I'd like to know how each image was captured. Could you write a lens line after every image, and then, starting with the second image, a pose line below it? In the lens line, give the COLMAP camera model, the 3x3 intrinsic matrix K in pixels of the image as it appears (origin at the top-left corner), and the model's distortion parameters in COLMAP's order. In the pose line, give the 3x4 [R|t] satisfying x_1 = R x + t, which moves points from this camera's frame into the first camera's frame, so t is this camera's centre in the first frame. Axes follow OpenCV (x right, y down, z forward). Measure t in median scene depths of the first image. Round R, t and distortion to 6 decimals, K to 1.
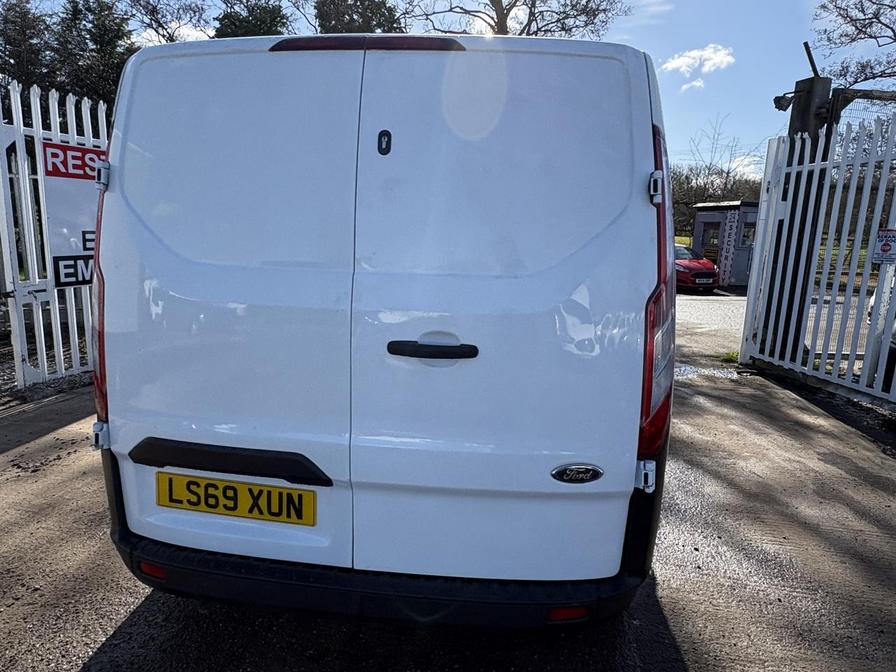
lens RADIAL K [[565.7, 0, 448.0], [0, 565.7, 336.0], [0, 0, 1]] dist [0.000582, -0.001202]
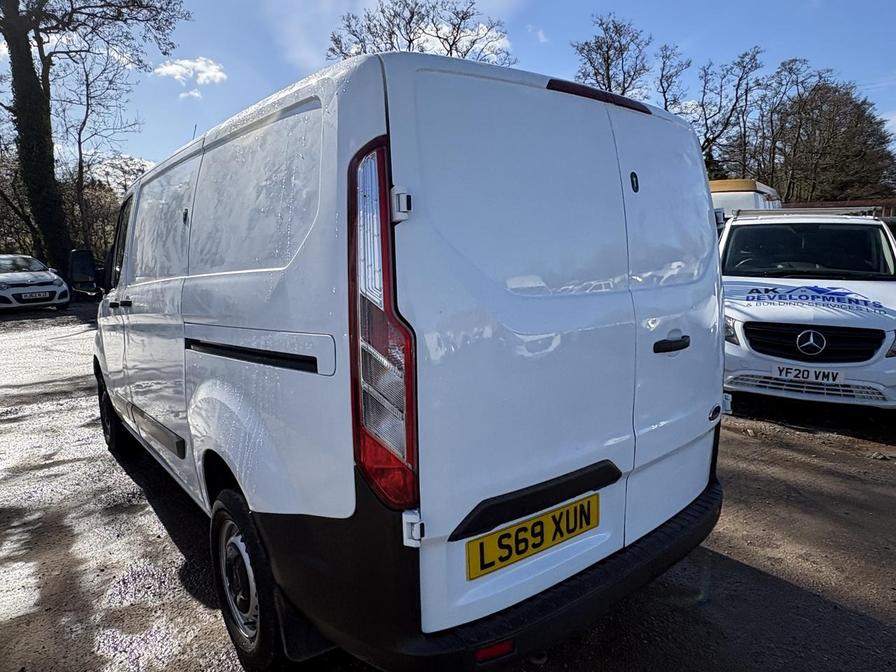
lens RADIAL K [[562.0, 0, 446.7], [0, 562.0, 326.8], [0, 0, 1]] dist [0.002182, 0.002415]
pose [[0.700240, -0.141313, 0.699781, -1.116974], [0.160469, 0.986286, 0.038595, -0.127395], [-0.695639, 0.085267, 0.713314, 0.387290]]
